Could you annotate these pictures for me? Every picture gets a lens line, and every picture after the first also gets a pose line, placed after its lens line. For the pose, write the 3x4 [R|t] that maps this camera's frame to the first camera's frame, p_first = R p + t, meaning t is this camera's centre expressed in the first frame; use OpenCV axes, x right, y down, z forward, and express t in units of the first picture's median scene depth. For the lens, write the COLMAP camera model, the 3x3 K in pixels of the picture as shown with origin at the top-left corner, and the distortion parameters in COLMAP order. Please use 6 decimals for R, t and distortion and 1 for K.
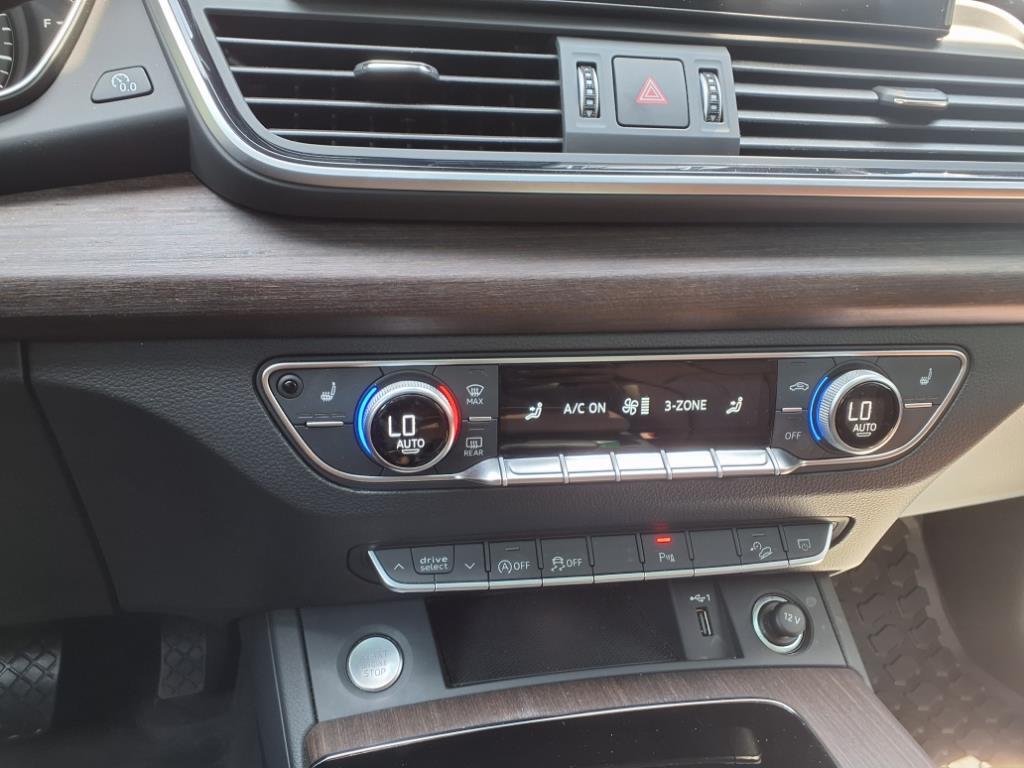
lens RADIAL K [[825.8, 0, 513.2], [0, 825.8, 375.1], [0, 0, 1]] dist [0.016534, -0.026630]
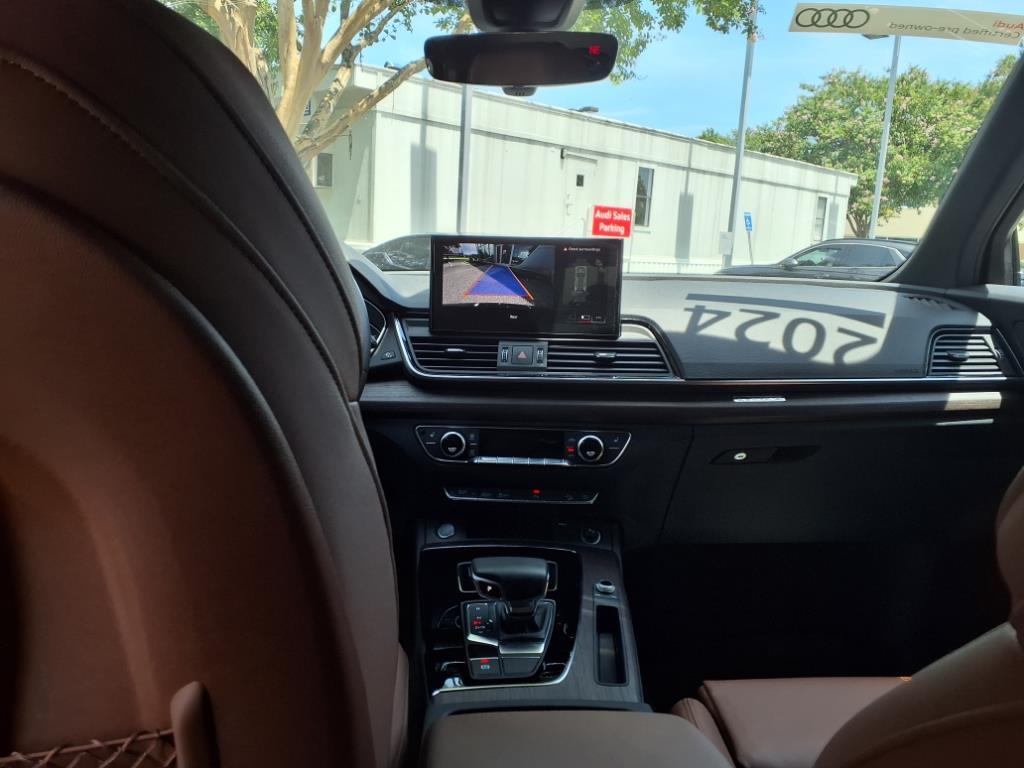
lens RADIAL K [[825.8, 0, 510.5], [0, 825.8, 386.3], [0, 0, 1]] dist [0.016534, -0.026630]
pose [[0.971626, 0.003741, -0.236493, 0.973500], [-0.055381, 0.975678, -0.212095, 0.566640], [0.229948, 0.219175, 0.948202, -2.429745]]
